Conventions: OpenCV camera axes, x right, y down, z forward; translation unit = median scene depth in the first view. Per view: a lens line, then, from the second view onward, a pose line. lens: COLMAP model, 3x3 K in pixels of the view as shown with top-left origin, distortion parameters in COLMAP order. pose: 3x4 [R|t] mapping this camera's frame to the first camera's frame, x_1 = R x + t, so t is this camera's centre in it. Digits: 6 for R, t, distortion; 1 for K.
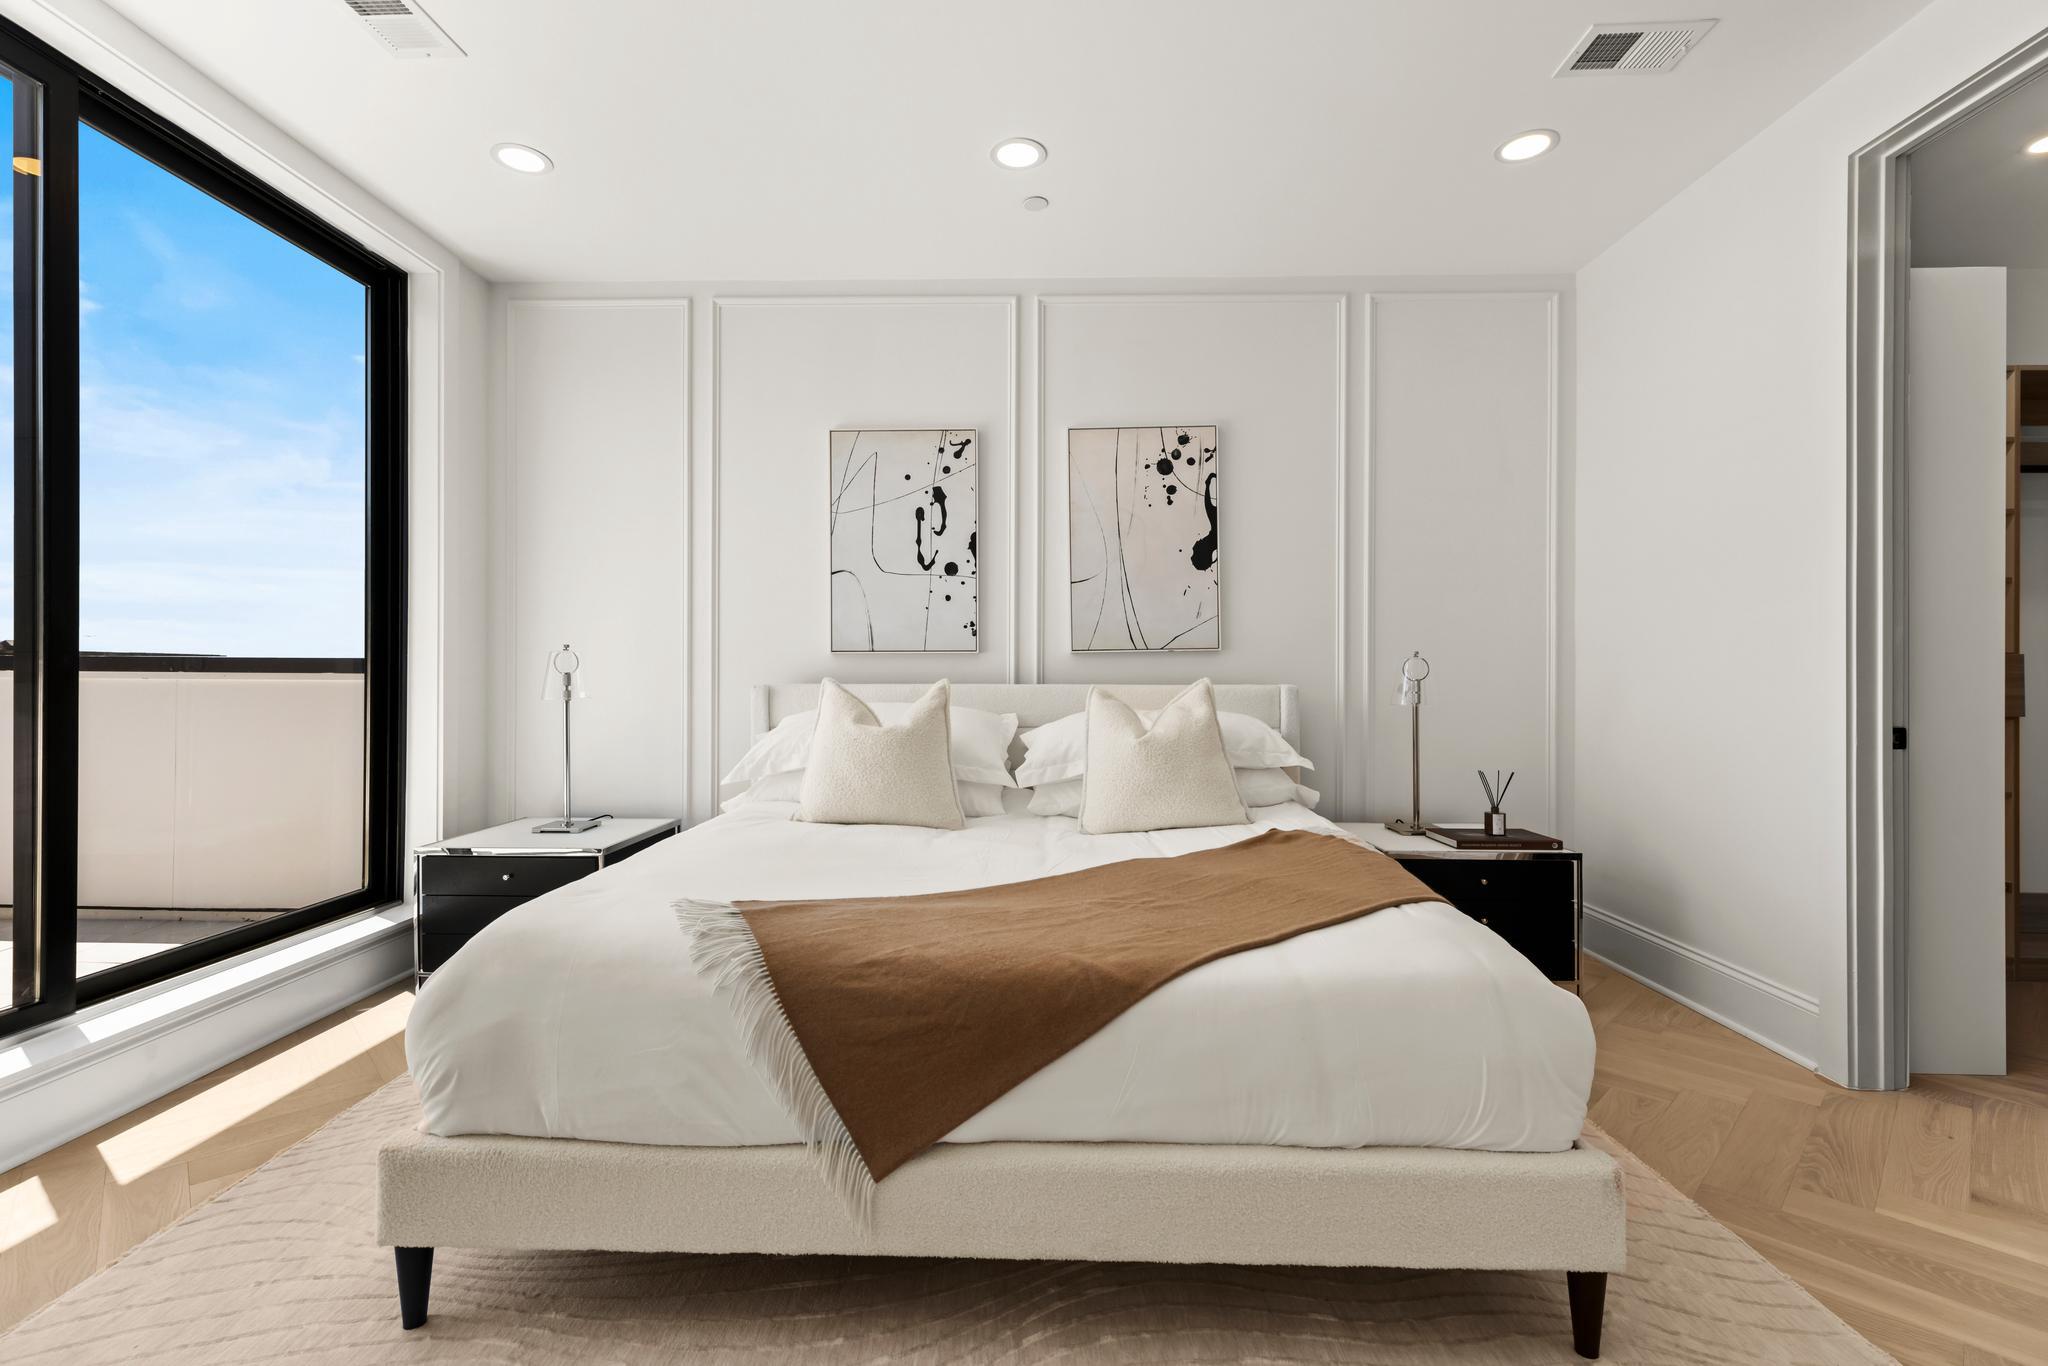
lens RADIAL K [[927.7, 0, 1022.9], [0, 927.7, 680.1], [0, 0, 1]] dist [0.002566, 0.000111]
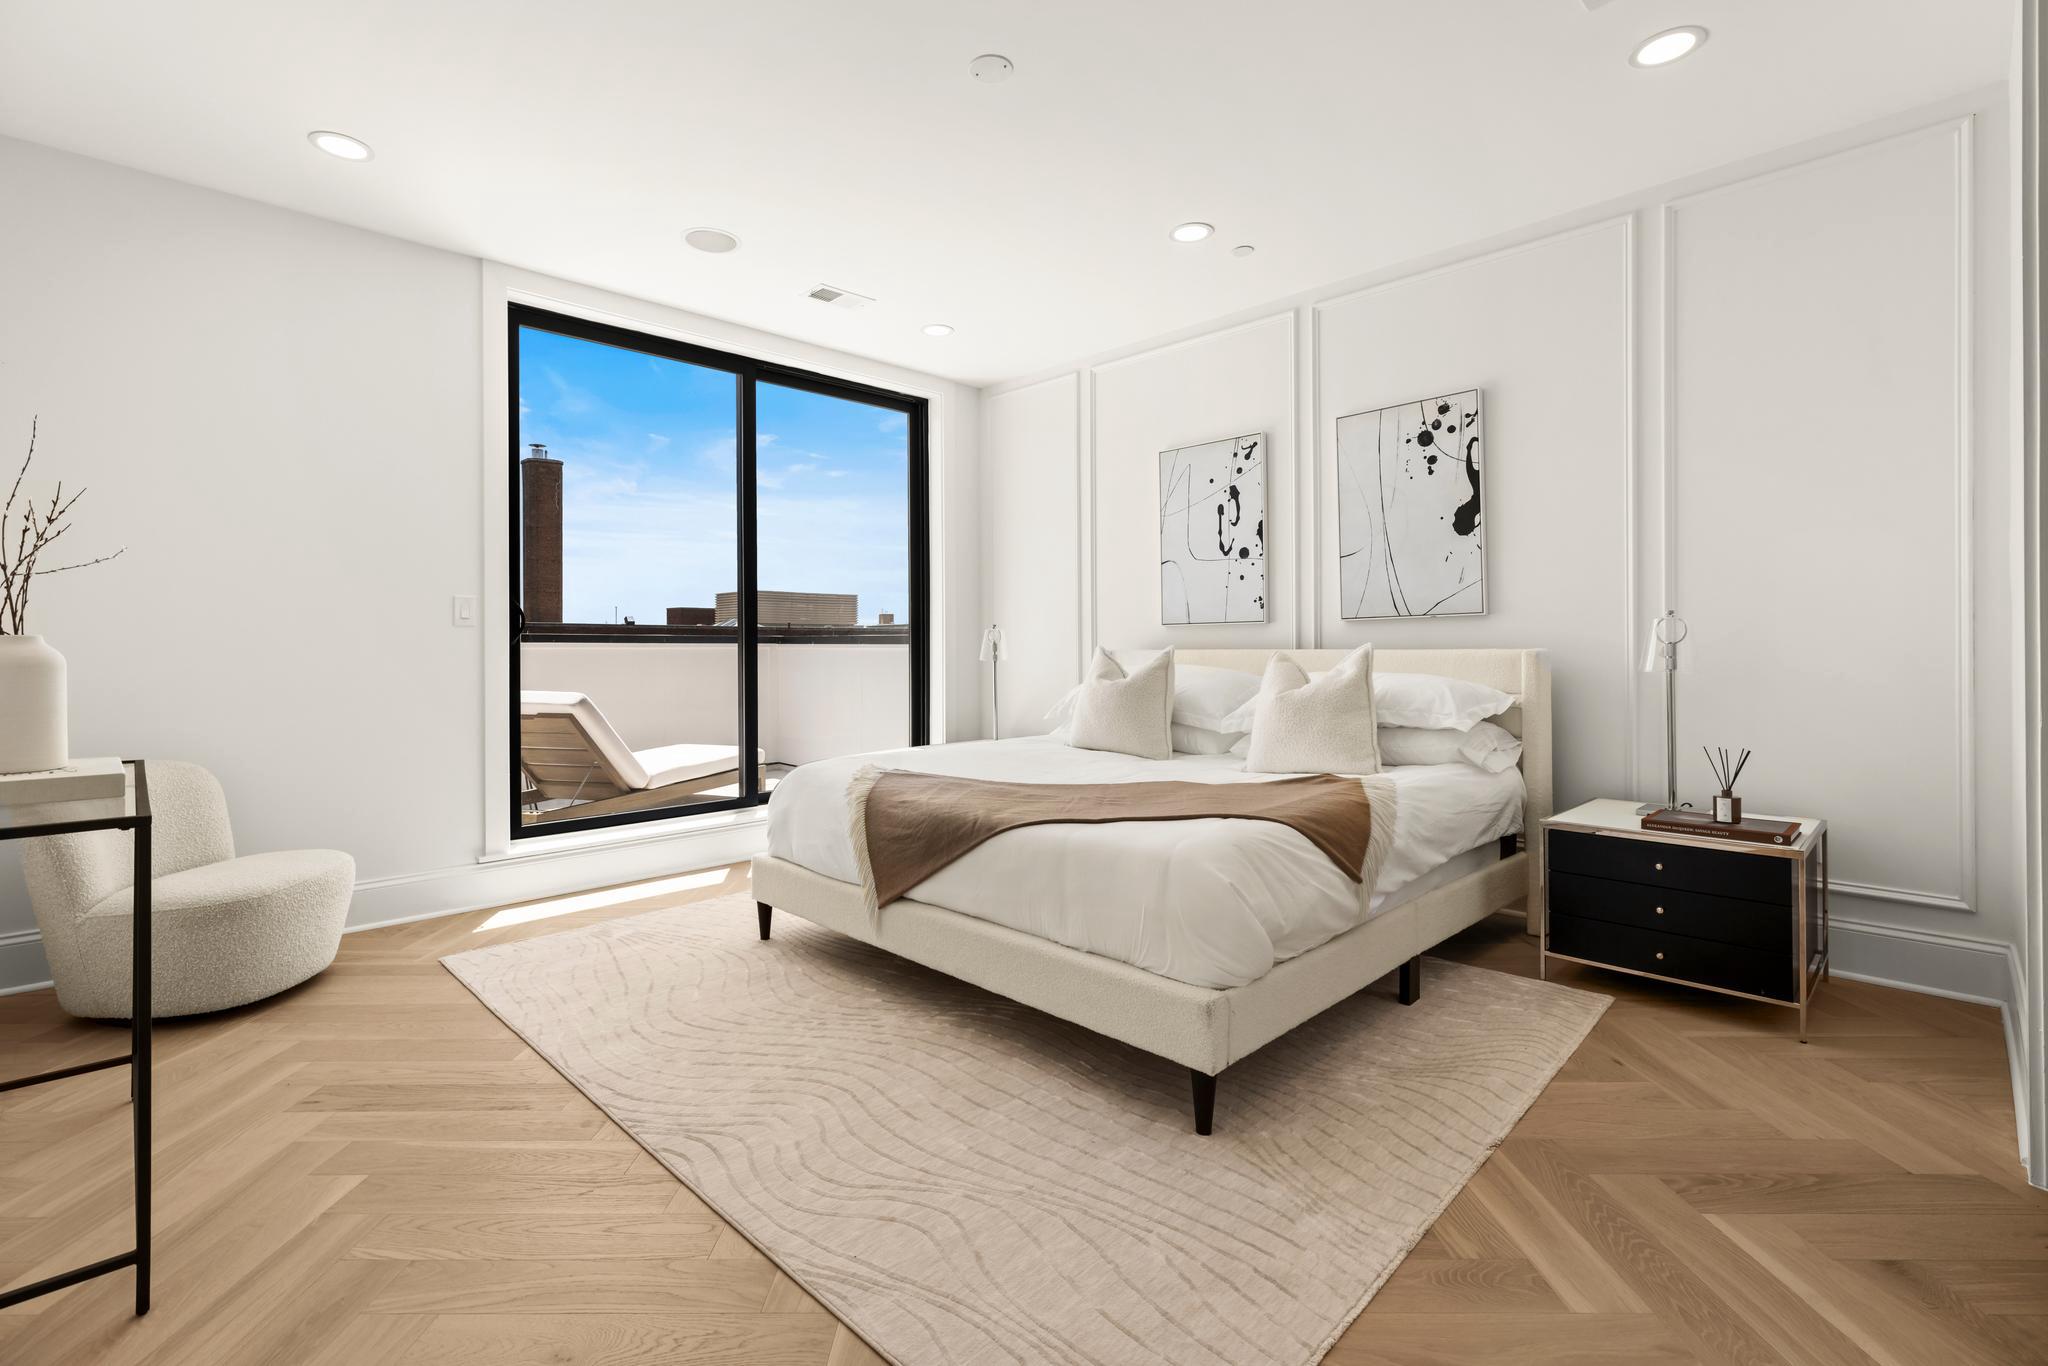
lens RADIAL K [[927.7, 0, 982.1], [0, 927.7, 650.4], [0, 0, 1]] dist [0.002566, 0.000111]
pose [[0.705560, -0.003479, -0.708642, 0.536059], [0.007052, 0.999973, 0.002112, 0.000395], [0.708615, -0.006487, 0.705565, -0.081046]]
